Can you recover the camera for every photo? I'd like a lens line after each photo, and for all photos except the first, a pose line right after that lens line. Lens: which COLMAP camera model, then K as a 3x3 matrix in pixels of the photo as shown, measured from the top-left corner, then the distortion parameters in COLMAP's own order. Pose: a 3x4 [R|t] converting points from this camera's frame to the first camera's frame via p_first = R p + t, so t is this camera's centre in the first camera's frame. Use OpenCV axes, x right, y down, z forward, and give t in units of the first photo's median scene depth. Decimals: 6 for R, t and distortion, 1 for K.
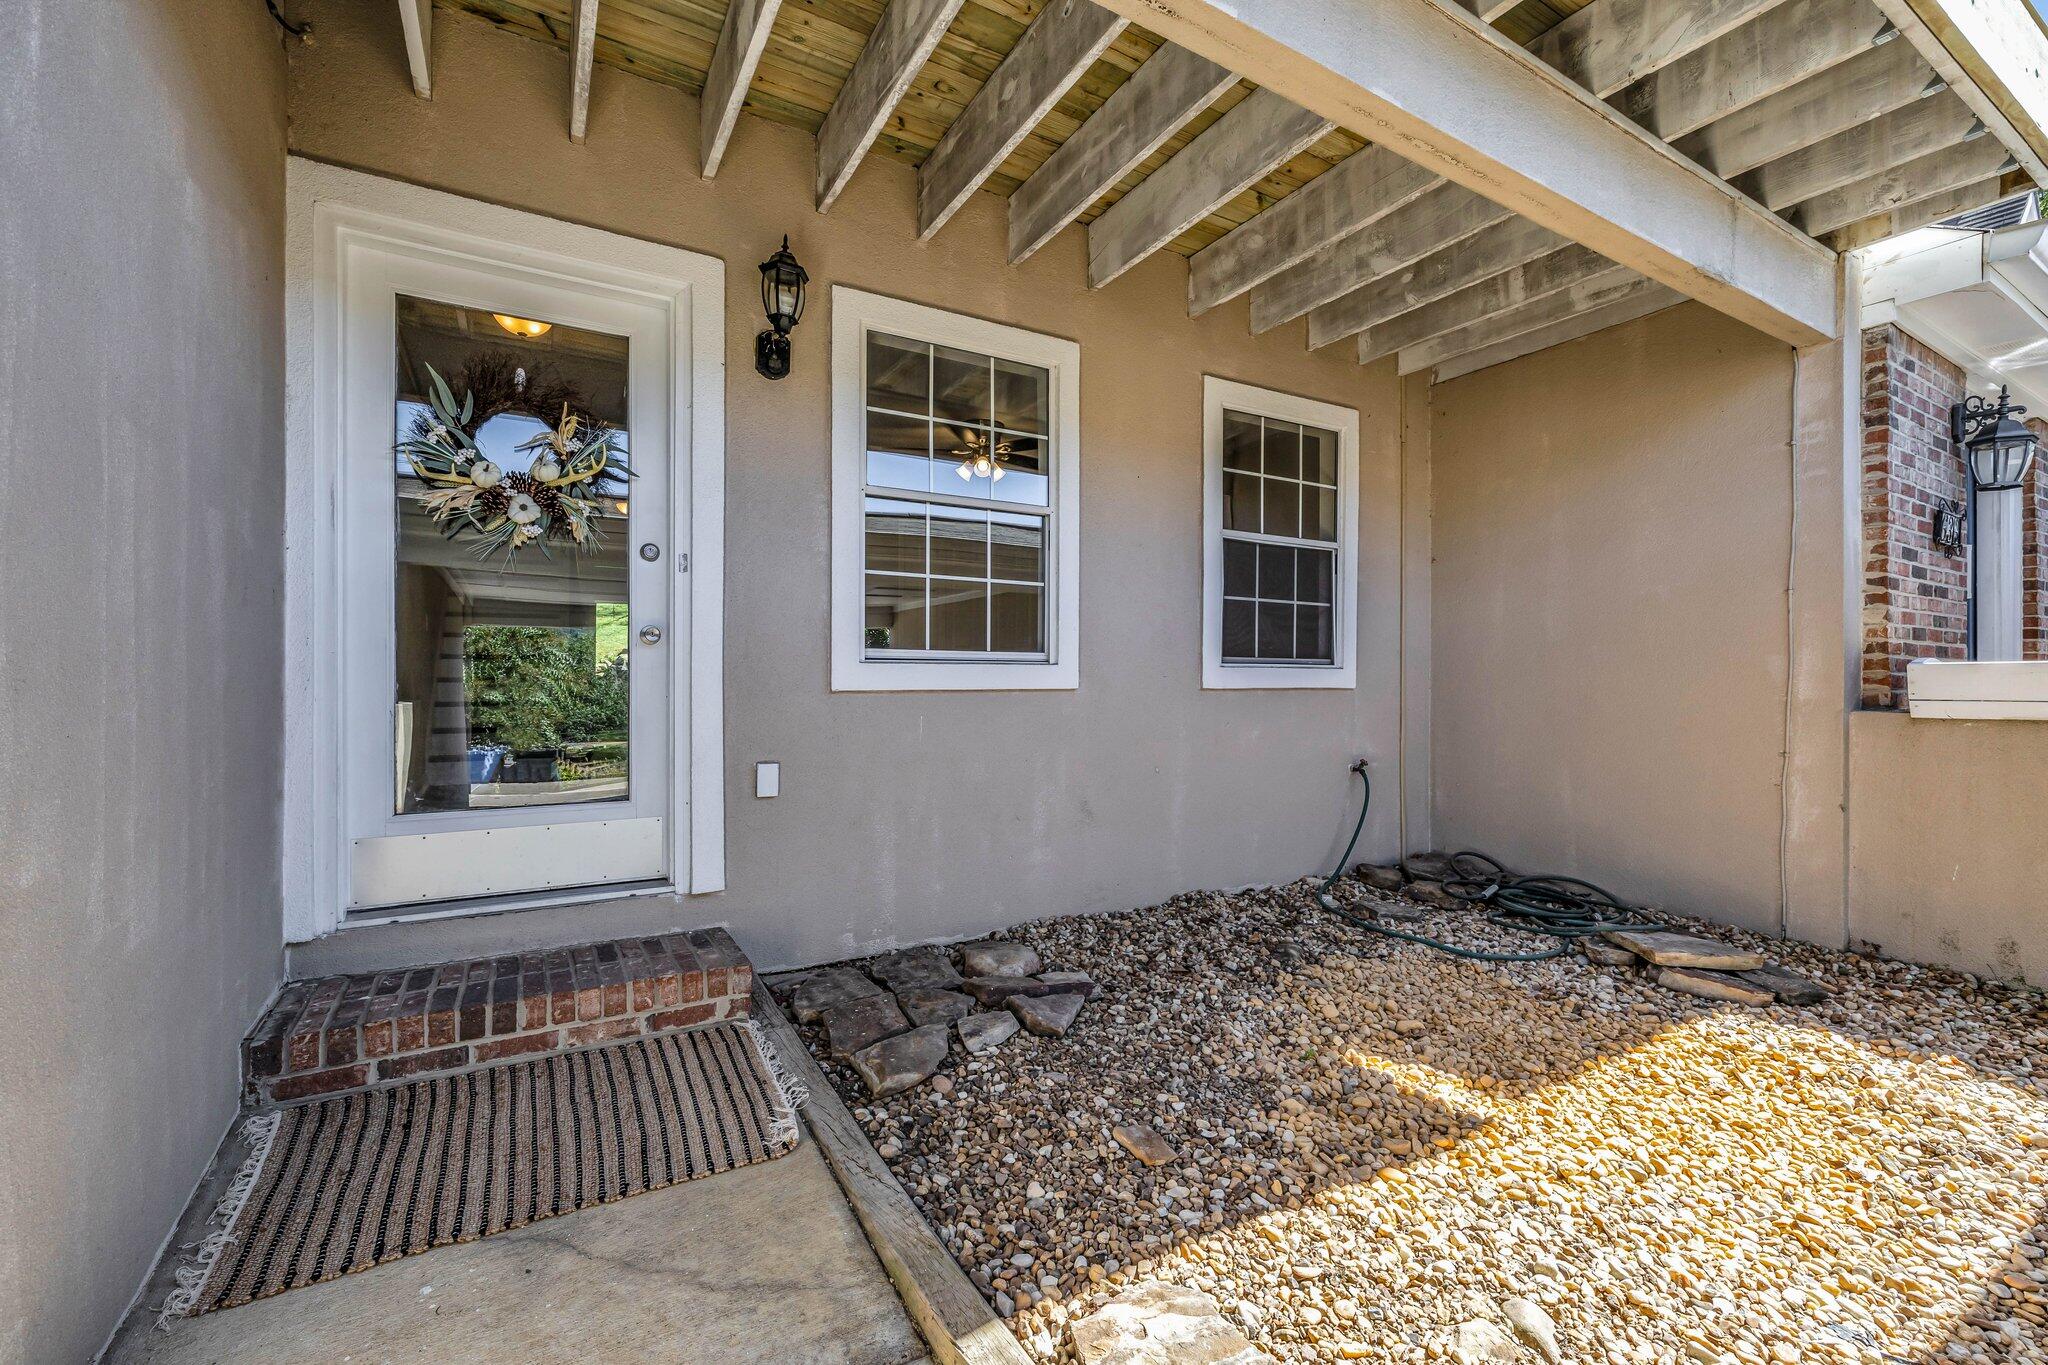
lens RADIAL K [[862.6, 0, 1028.1], [0, 862.6, 681.5], [0, 0, 1]] dist [-0.001204, 0.000127]
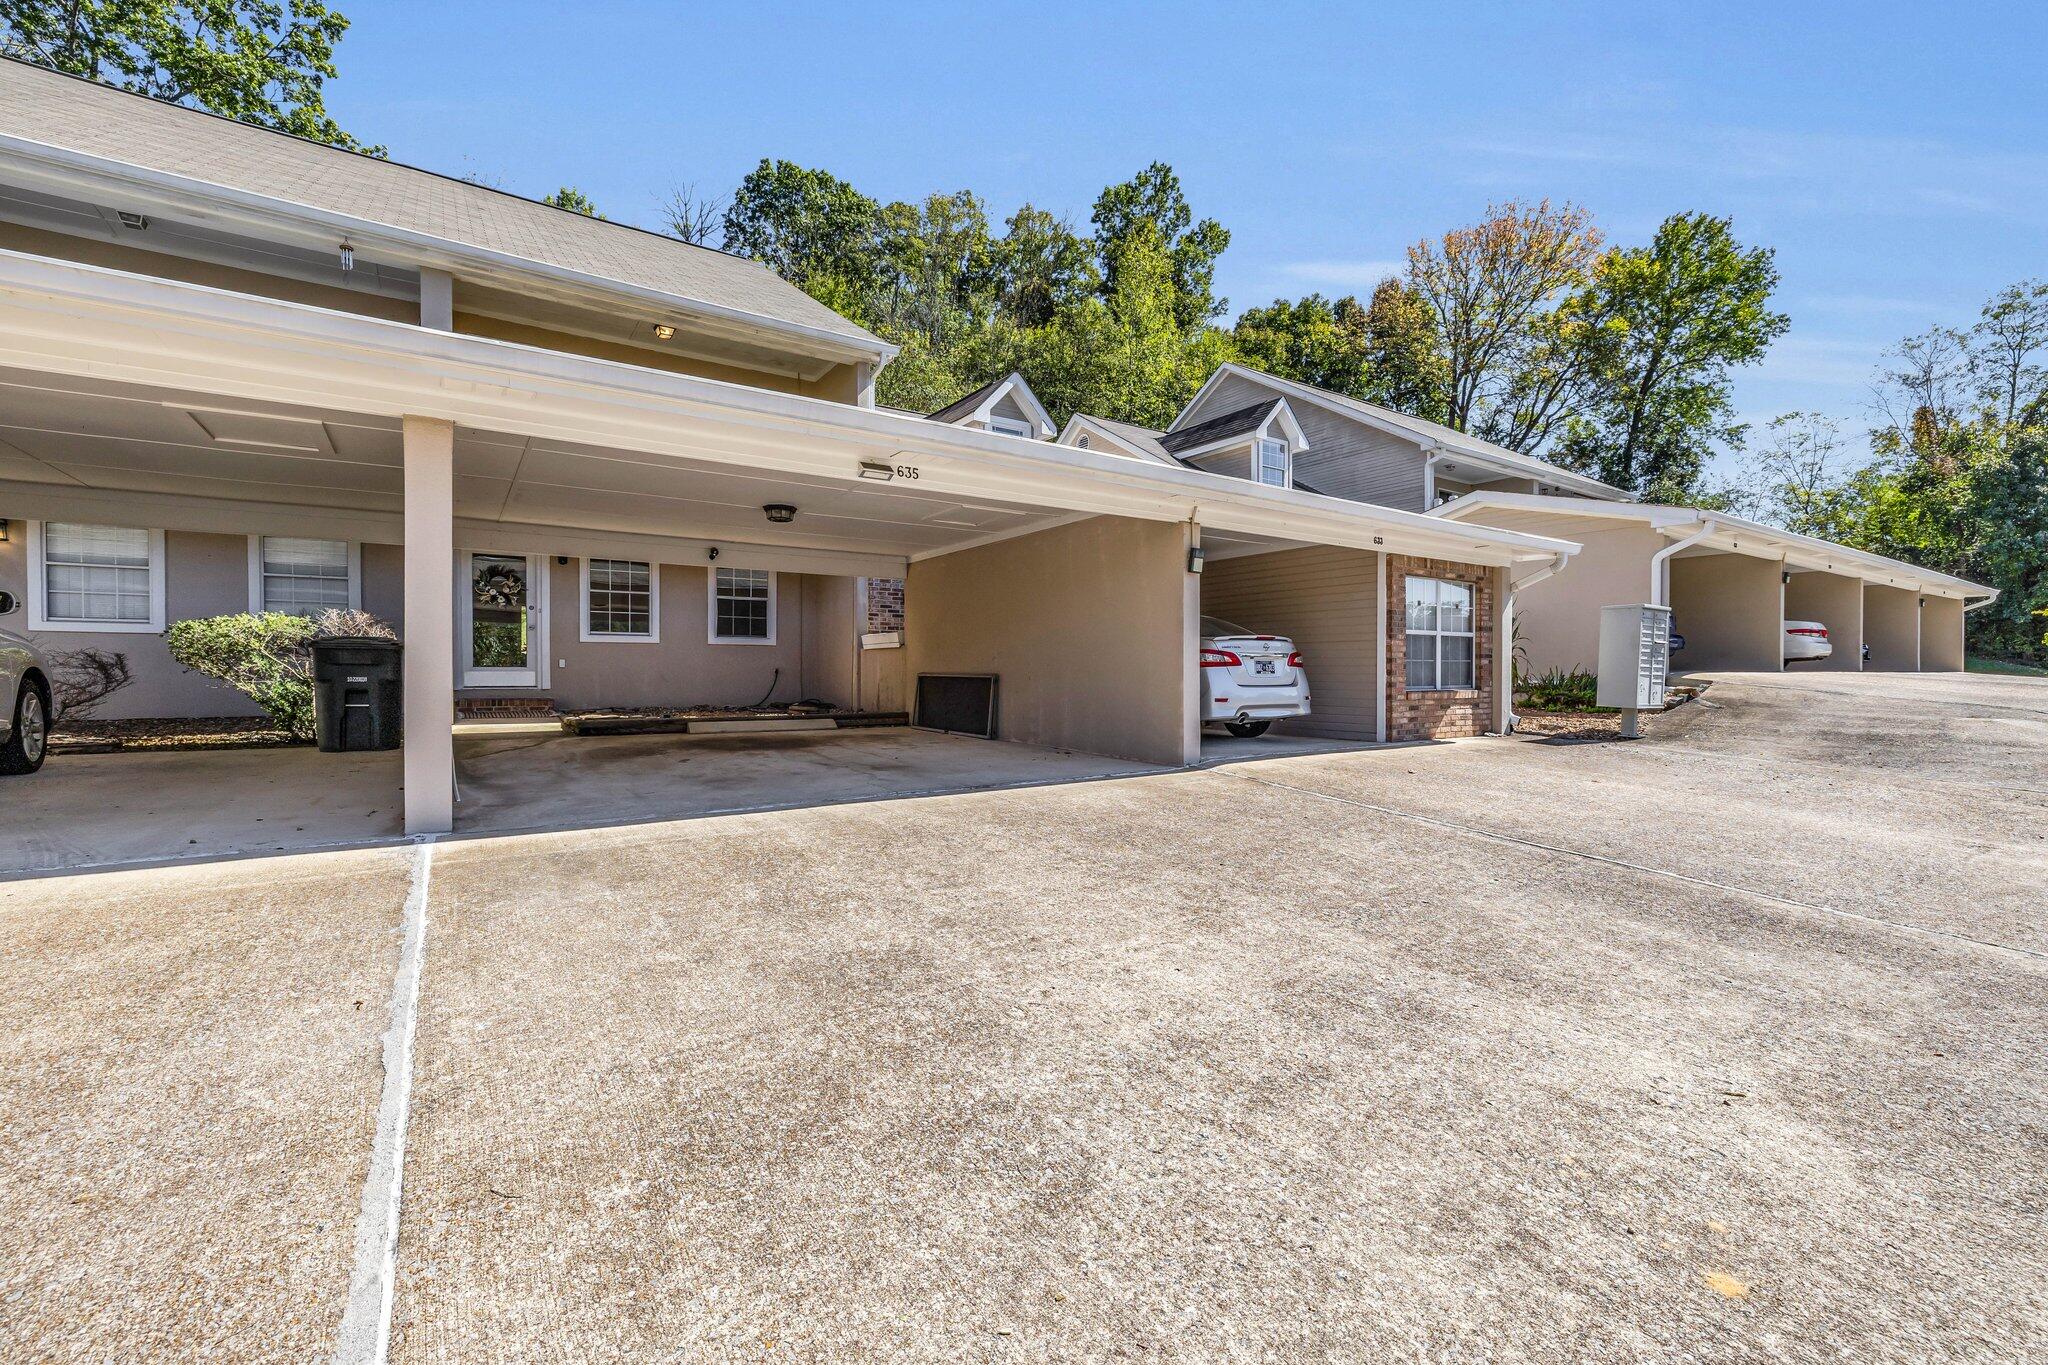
lens RADIAL K [[862.6, 0, 1028.1], [0, 862.6, 681.5], [0, 0, 1]] dist [-0.001204, 0.000127]
pose [[0.998184, -0.005904, 0.059951, 1.253398], [0.005812, 0.999982, 0.001708, 0.156411], [-0.059960, -0.001357, 0.998200, -2.428700]]
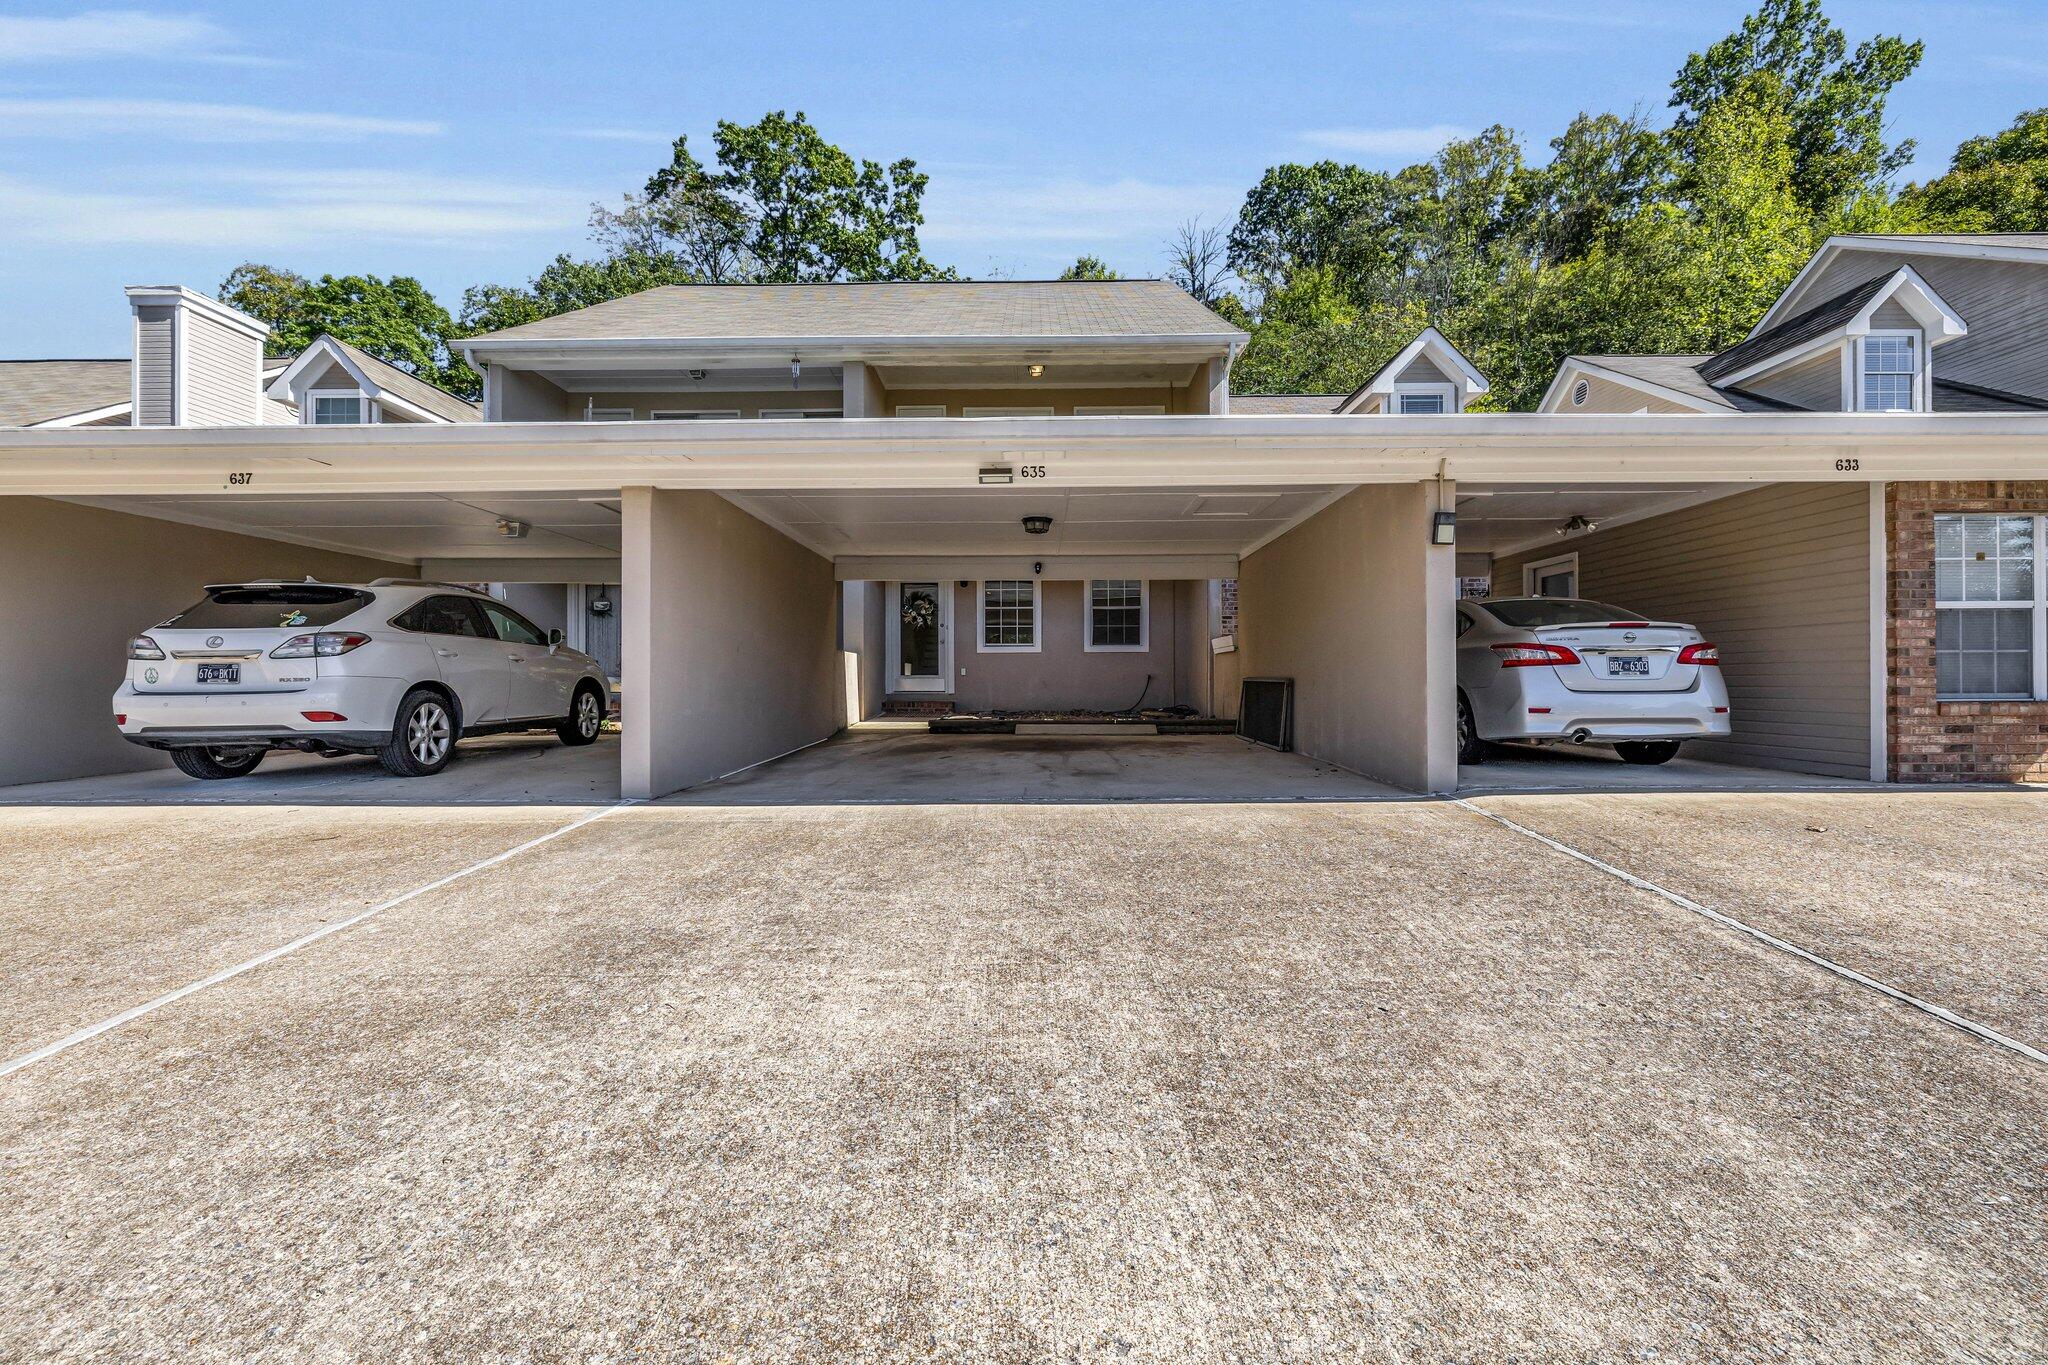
lens RADIAL K [[862.6, 0, 1028.1], [0, 862.6, 681.5], [0, 0, 1]] dist [-0.001204, 0.000127]
pose [[0.849819, -0.009665, -0.526986, 1.905867], [0.004777, 0.999932, -0.010635, 0.167813], [0.527053, 0.006520, 0.849808, -2.170447]]
